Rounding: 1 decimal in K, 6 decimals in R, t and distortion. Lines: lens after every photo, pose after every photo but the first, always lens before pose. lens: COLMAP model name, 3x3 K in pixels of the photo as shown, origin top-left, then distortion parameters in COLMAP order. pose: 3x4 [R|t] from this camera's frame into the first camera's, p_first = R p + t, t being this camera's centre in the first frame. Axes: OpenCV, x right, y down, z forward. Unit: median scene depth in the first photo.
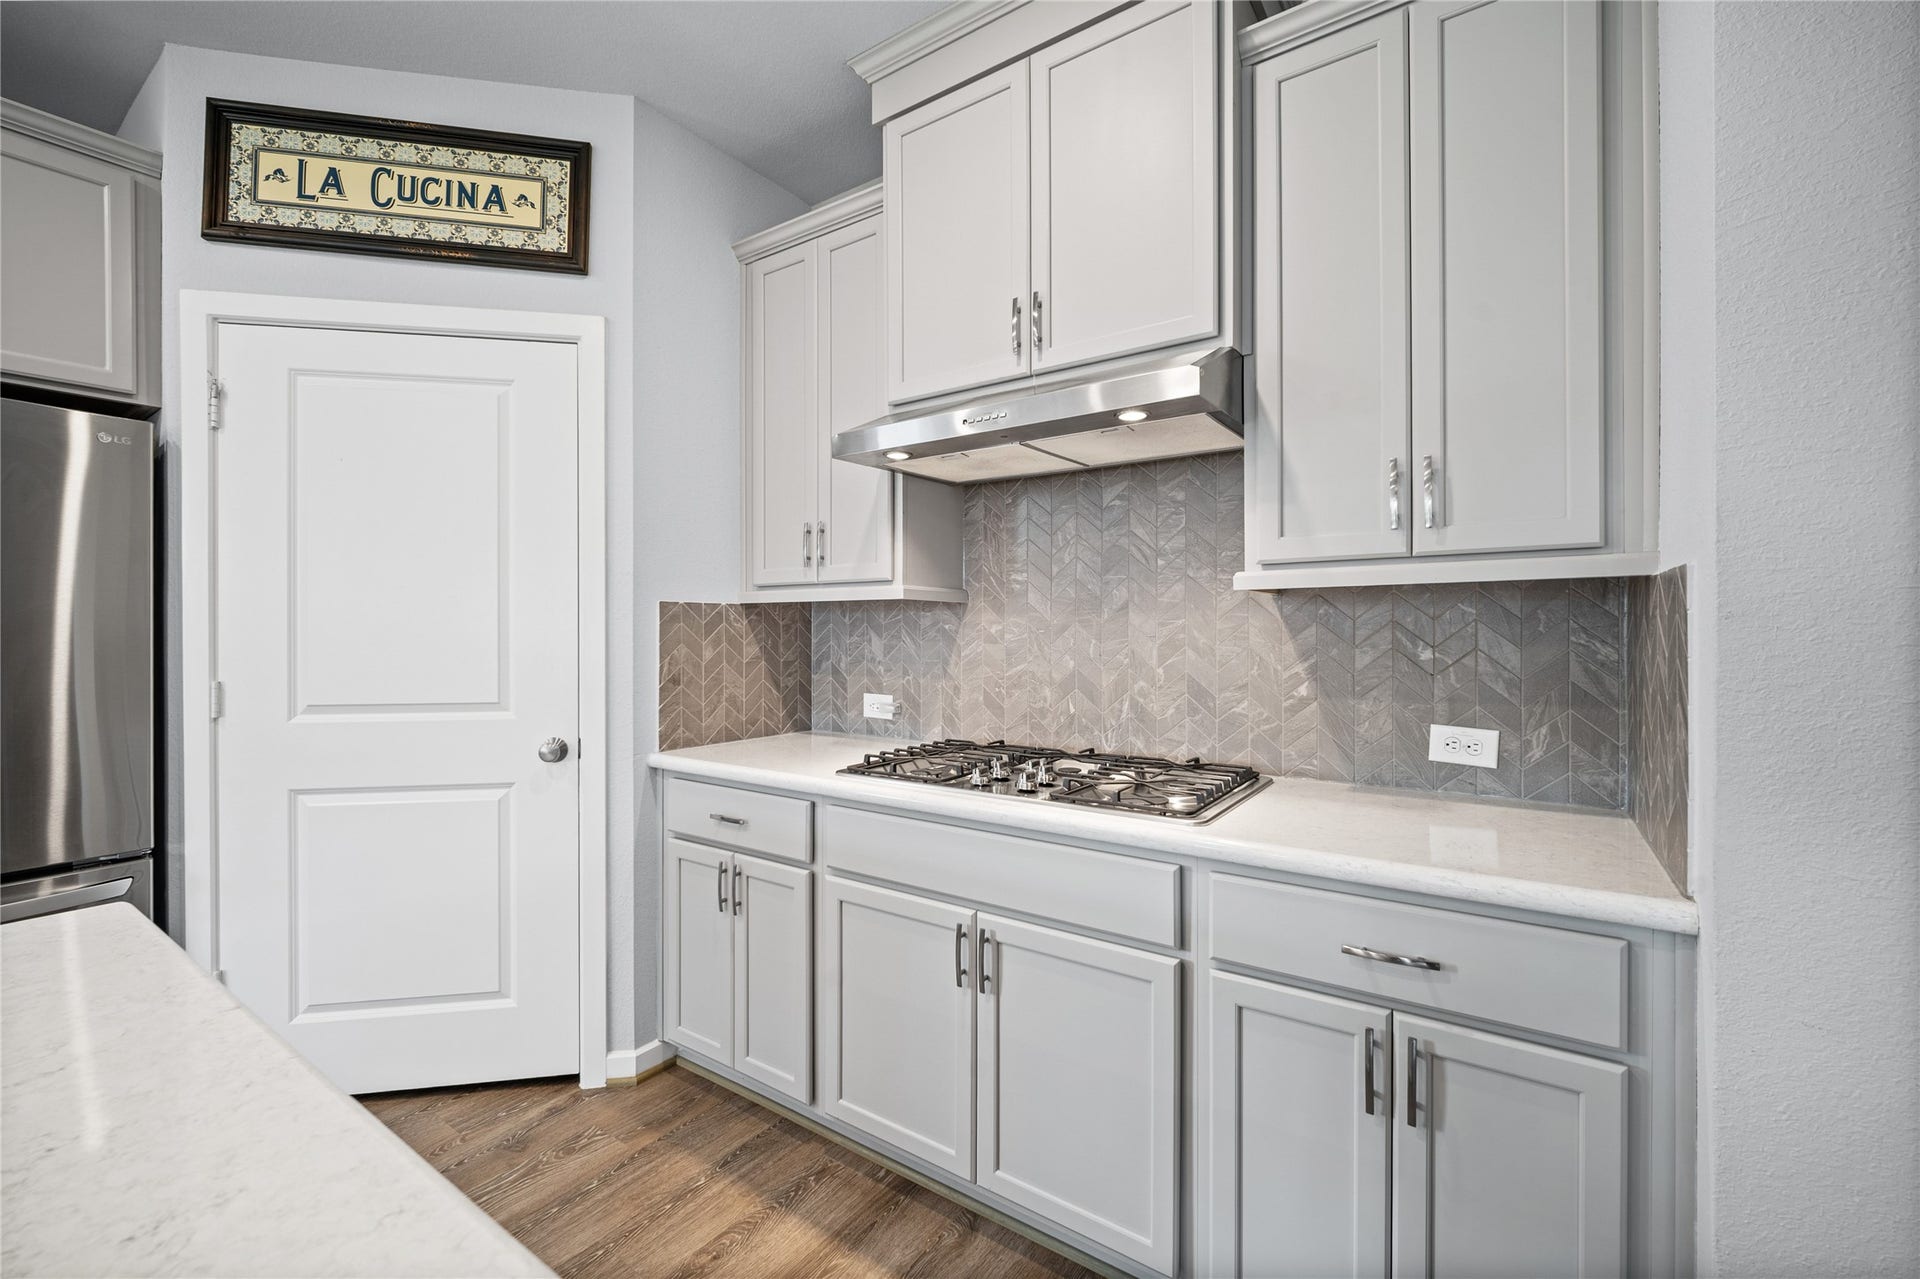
lens RADIAL K [[793.0, 0, 952.5], [0, 793.0, 634.5], [0, 0, 1]] dist [-0.003388, -0.000399]
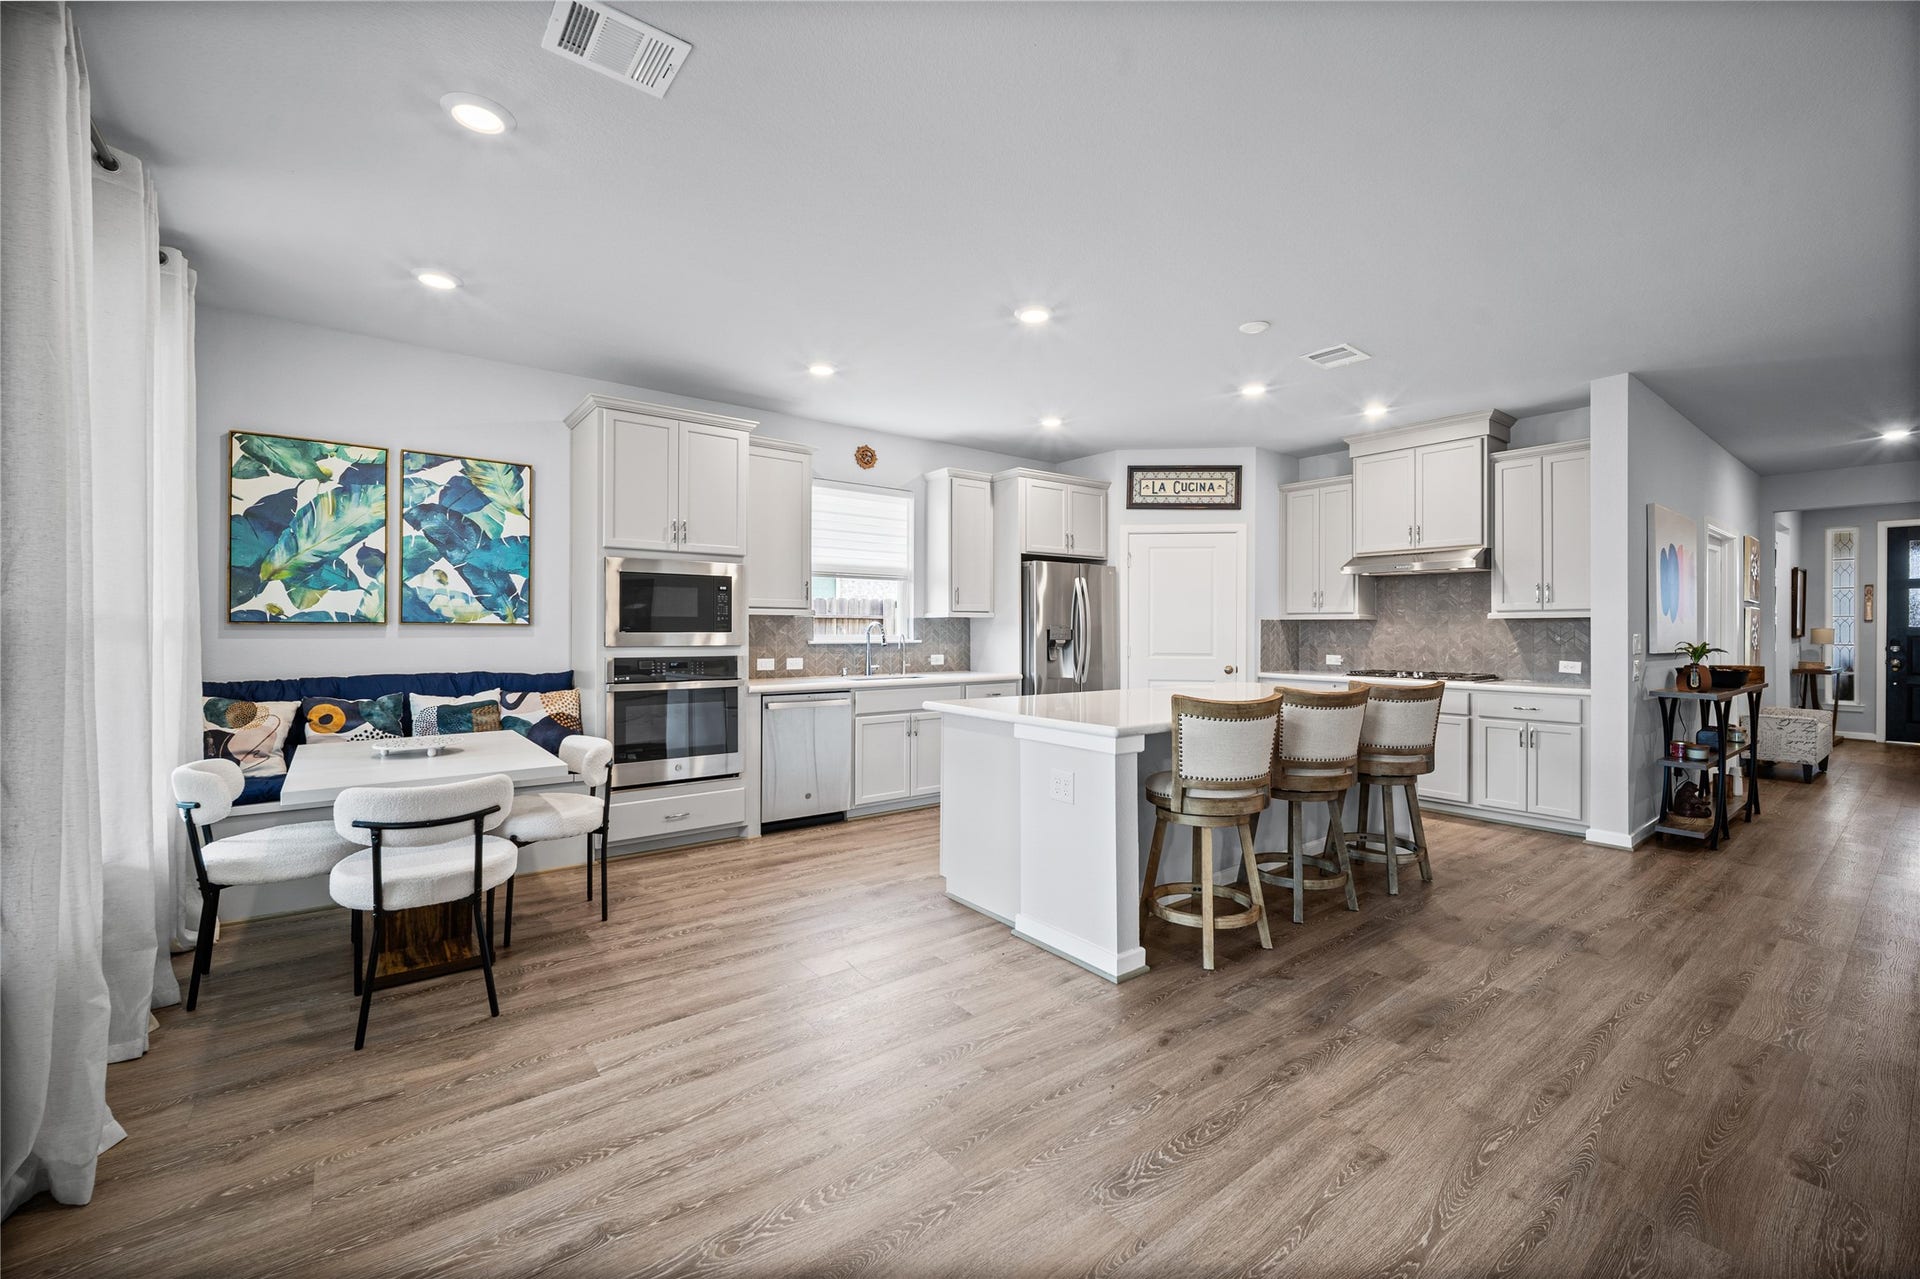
lens RADIAL K [[795.2, 0, 956.1], [0, 795.2, 629.8], [0, 0, 1]] dist [-0.001240, -0.000364]
pose [[0.955635, 0.004428, -0.294520, -0.615986], [-0.005554, 0.999980, -0.002985, 0.010127], [0.294501, 0.004488, 0.955641, -2.210103]]
